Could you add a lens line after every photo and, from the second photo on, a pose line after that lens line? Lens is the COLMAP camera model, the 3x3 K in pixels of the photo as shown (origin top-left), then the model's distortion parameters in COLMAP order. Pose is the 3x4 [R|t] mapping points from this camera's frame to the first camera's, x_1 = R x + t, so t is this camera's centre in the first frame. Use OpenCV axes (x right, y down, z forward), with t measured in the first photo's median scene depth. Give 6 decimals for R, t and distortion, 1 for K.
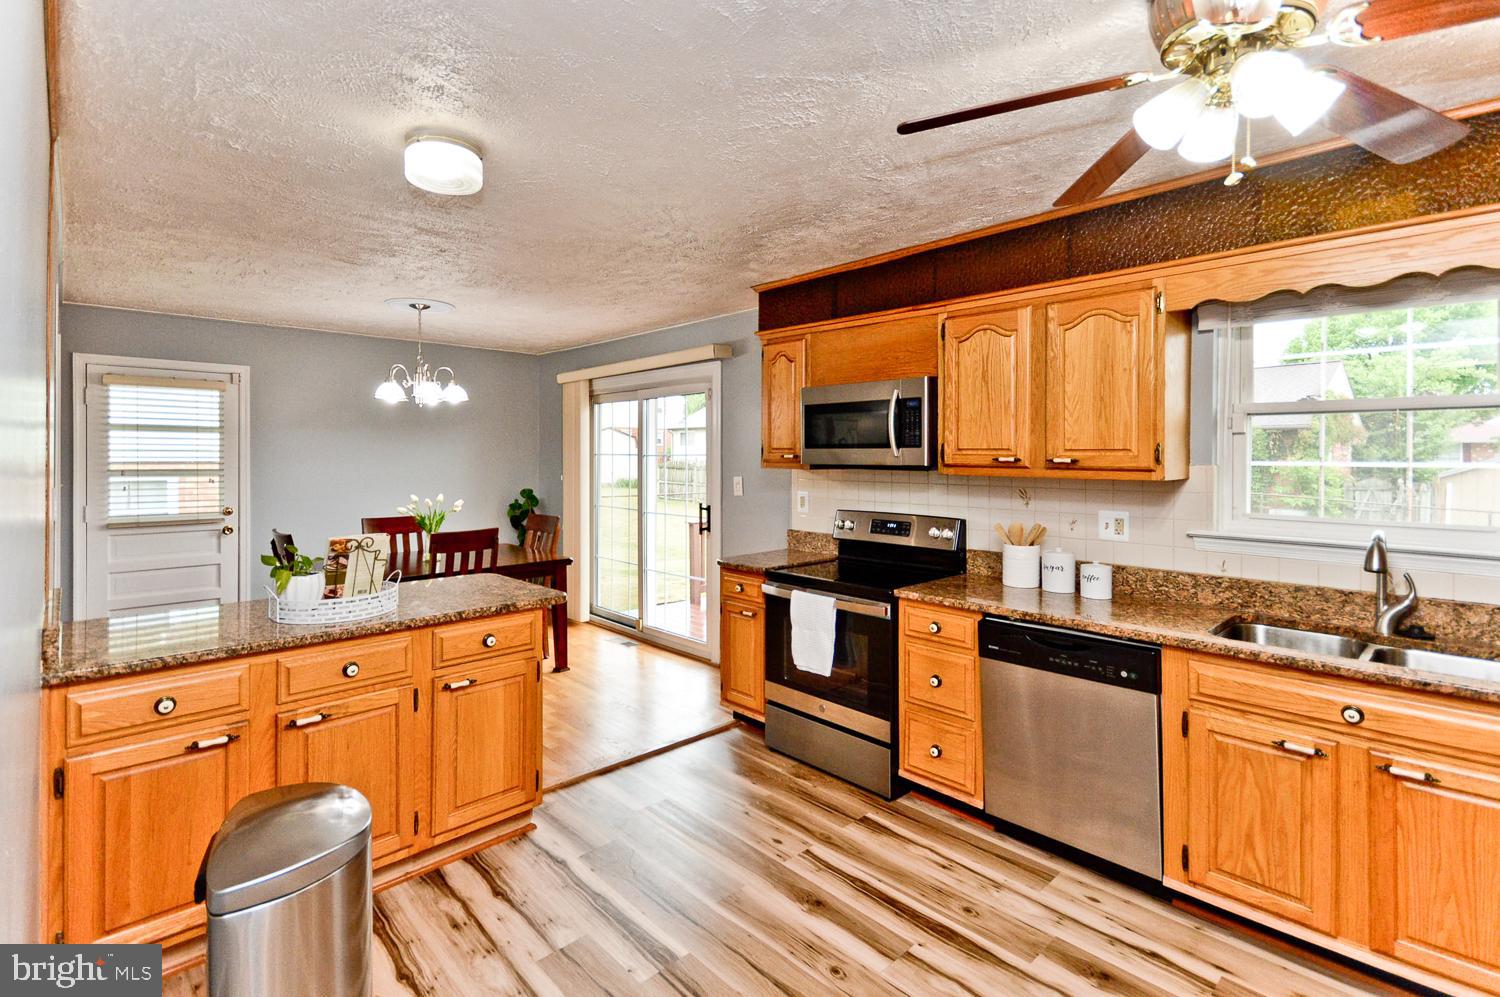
lens RADIAL K [[688.5, 0, 734.4], [0, 688.5, 456.7], [0, 0, 1]] dist [0.011556, -0.000597]
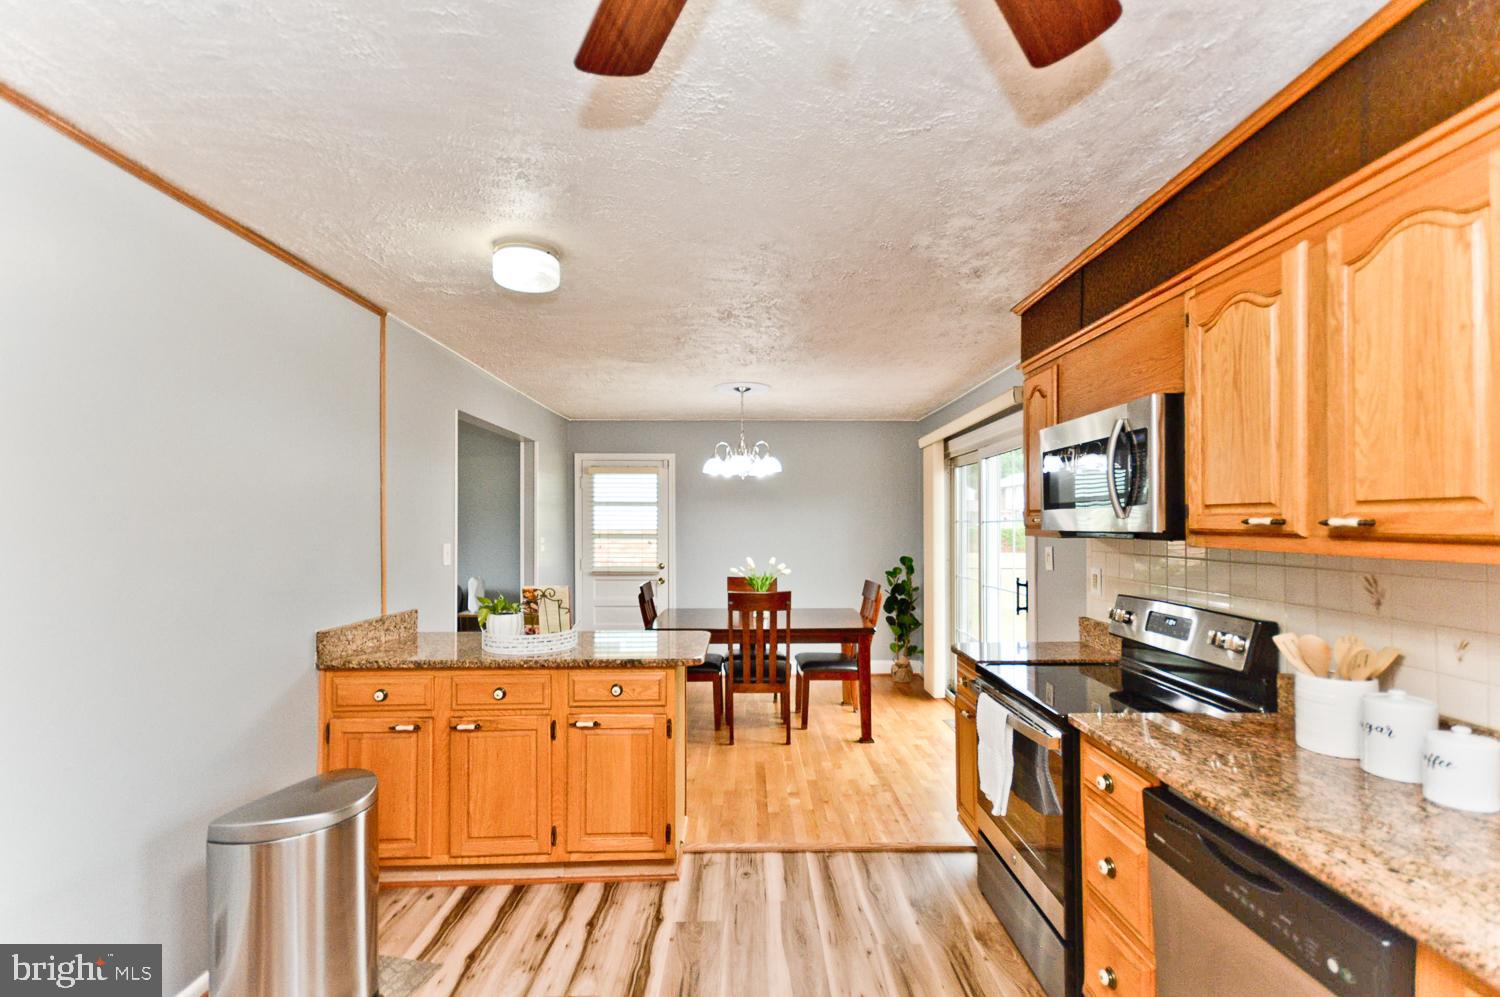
lens RADIAL K [[678.6, 0, 769.7], [0, 678.6, 523.3], [0, 0, 1]] dist [0.014807, -0.000110]
pose [[0.752361, -0.004359, -0.658737, 0.474174], [0.001982, 0.999989, -0.004354, 0.007424], [0.658749, 0.001971, 0.752361, 0.311984]]
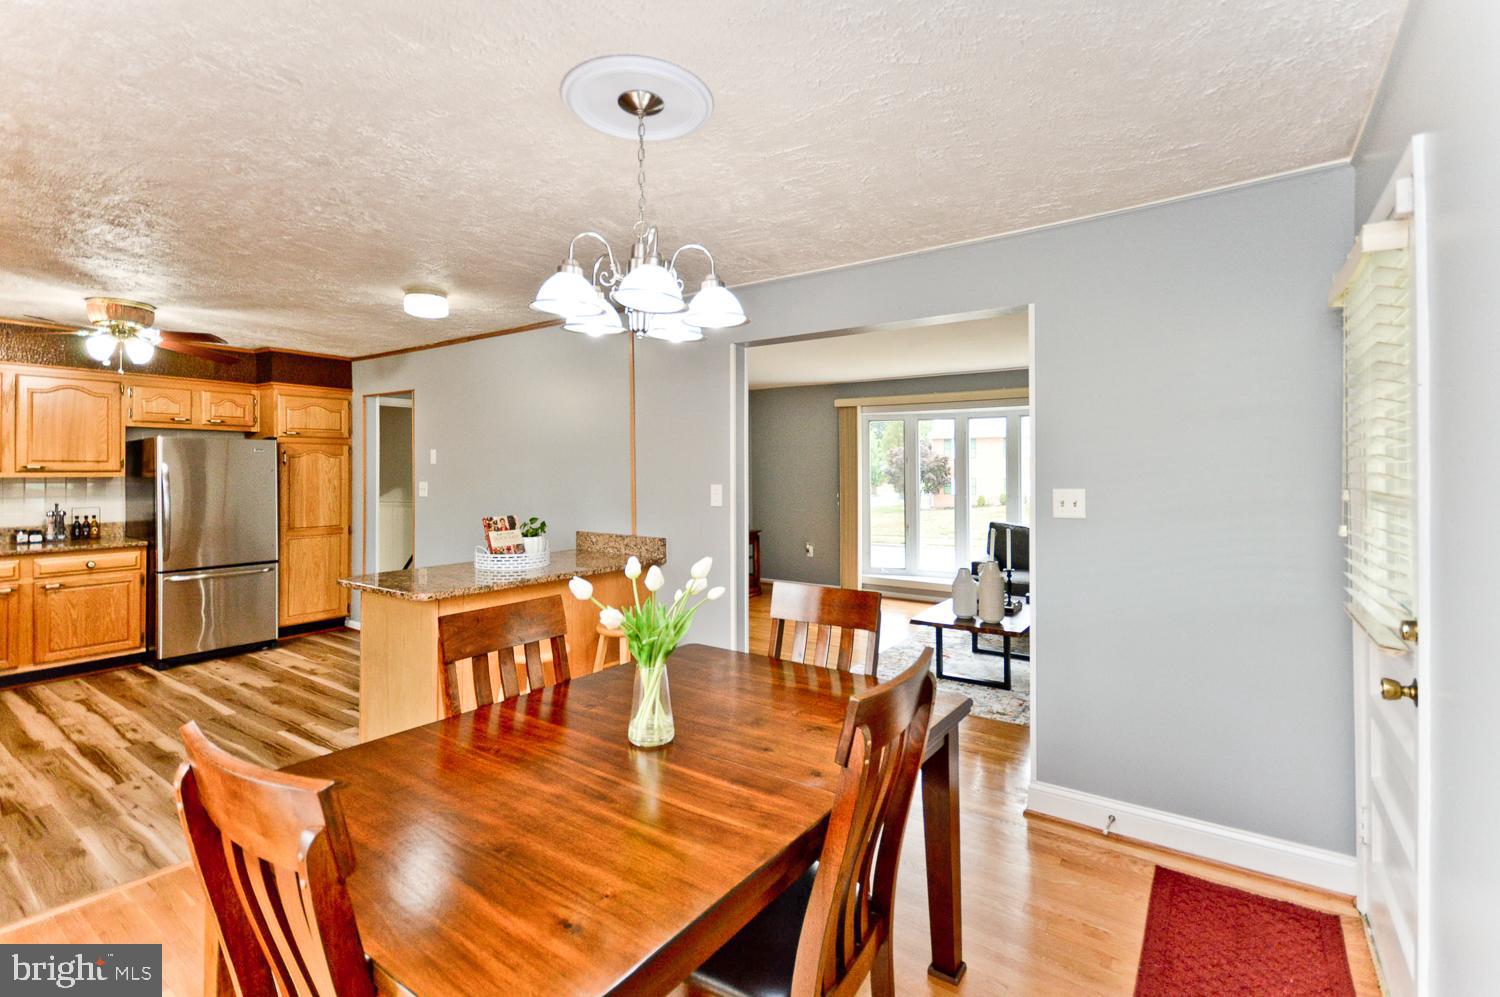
lens RADIAL K [[675.8, 0, 753.6], [0, 675.8, 474.5], [0, 0, 1]] dist [0.011794, -0.000504]
pose [[-0.978010, -0.001049, -0.208556, -0.677917], [-0.001948, 0.999990, 0.004106, 0.015692], [0.208550, 0.004422, -0.978002, 2.216660]]
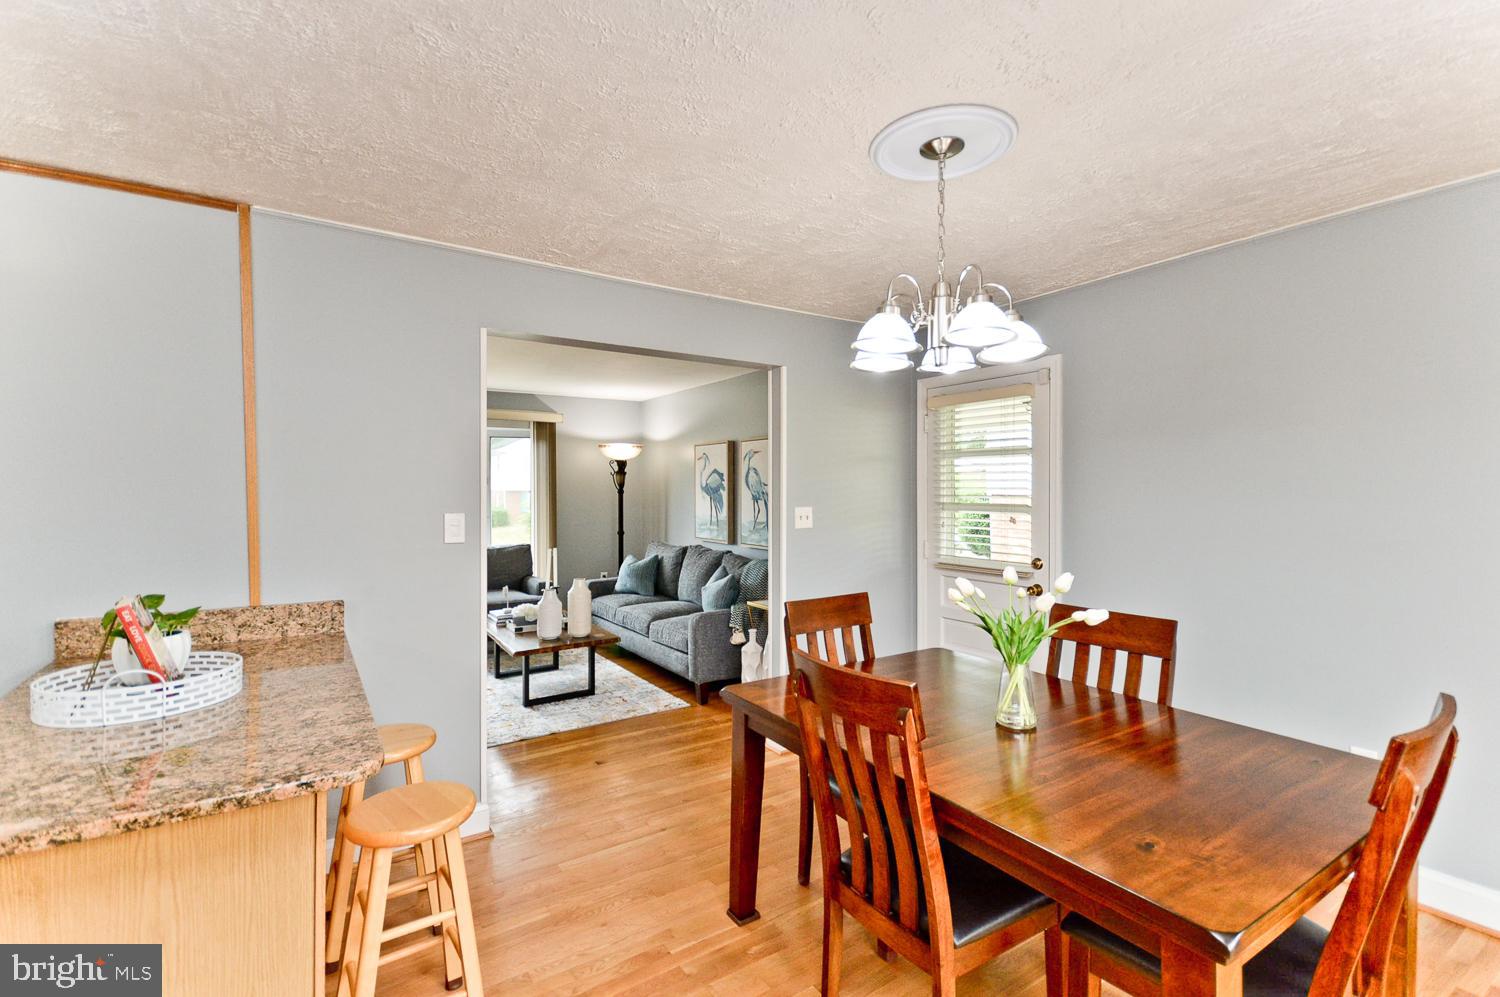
lens RADIAL K [[664.2, 0, 750.0], [0, 664.2, 498.5], [0, 0, 1]] dist [0.000350, -0.000032]
pose [[-0.168102, 0.005486, -0.985754, -0.009908], [-0.003690, 0.999974, 0.006195, 0.014892], [0.985763, 0.004679, -0.168077, 1.480873]]
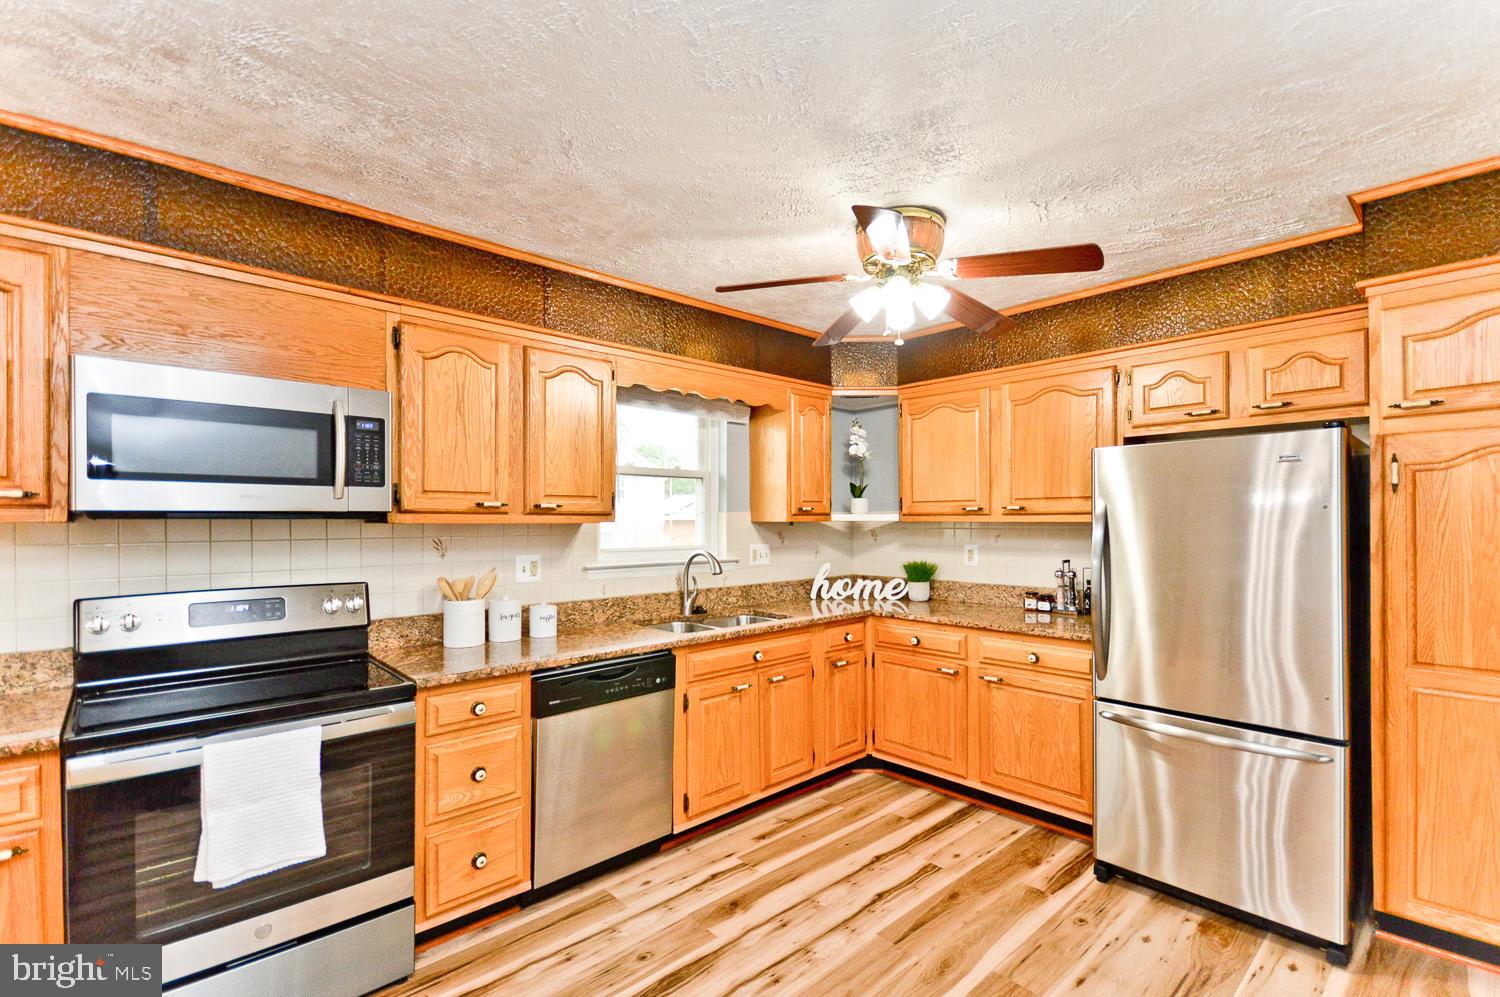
lens RADIAL K [[665.9, 0, 754.9], [0, 665.9, 518.6], [0, 0, 1]] dist [0.007094, -0.000134]
pose [[0.008942, -0.000756, 0.999960, -0.489877], [0.003887, 0.999992, 0.000721, 0.024196], [-0.999952, 0.003880, 0.008945, 0.664188]]
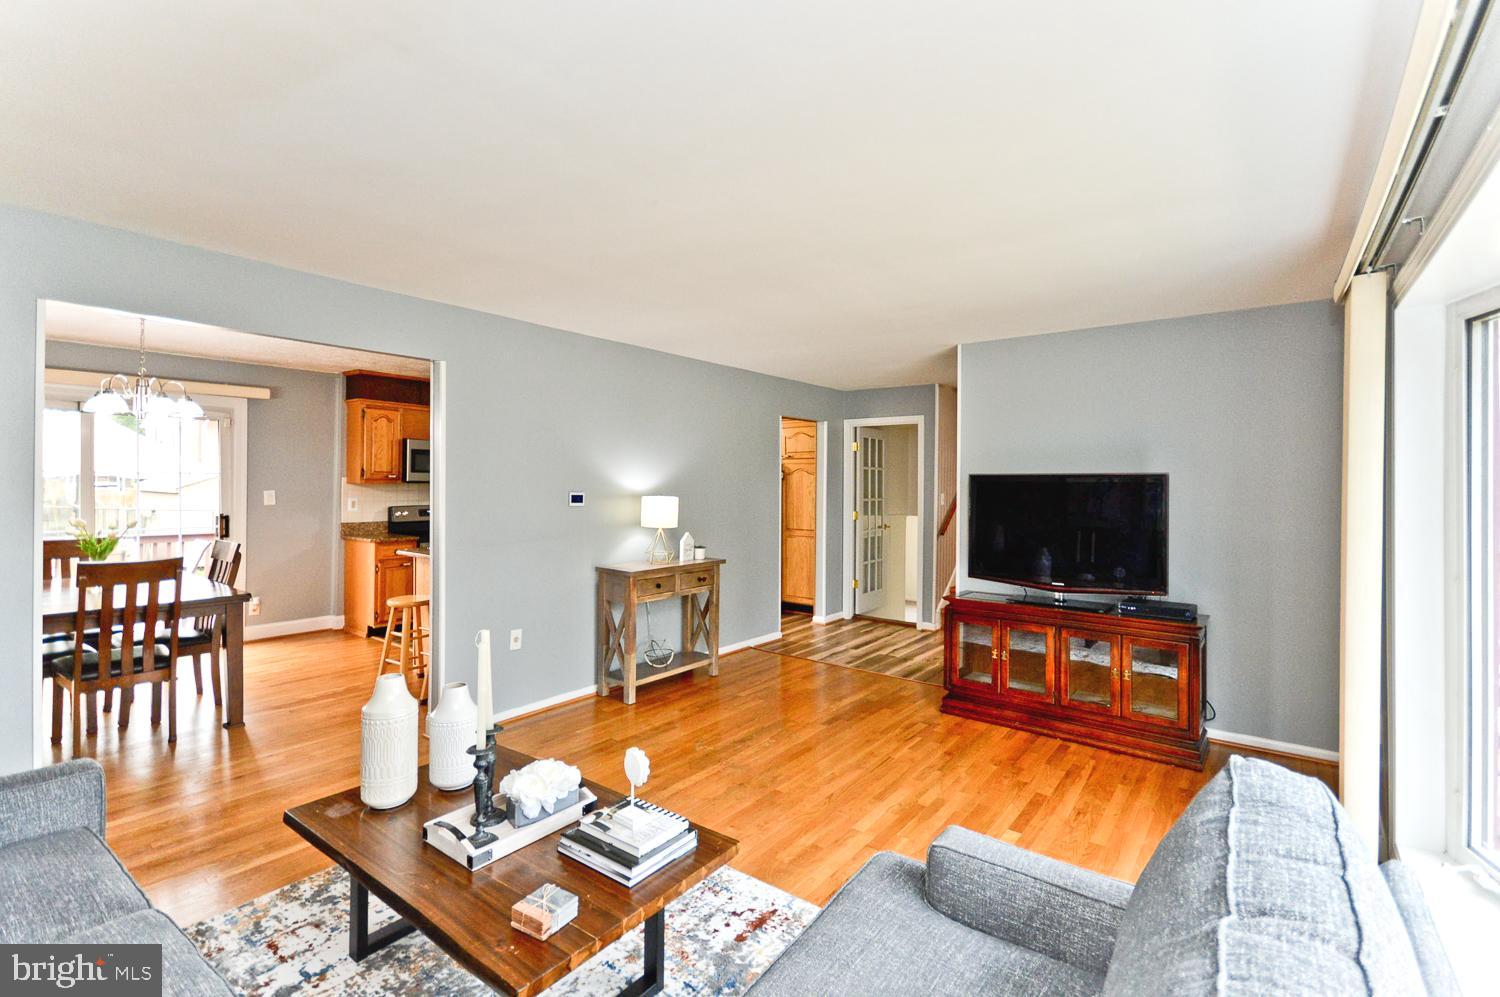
lens RADIAL K [[675.8, 0, 753.6], [0, 675.8, 474.5], [0, 0, 1]] dist [0.011794, -0.000504]
pose [[-0.169318, 0.005290, 0.985547, -2.380452], [-0.010248, 0.999922, -0.007128, -0.002746], [-0.985508, -0.011307, -0.169250, 0.521685]]
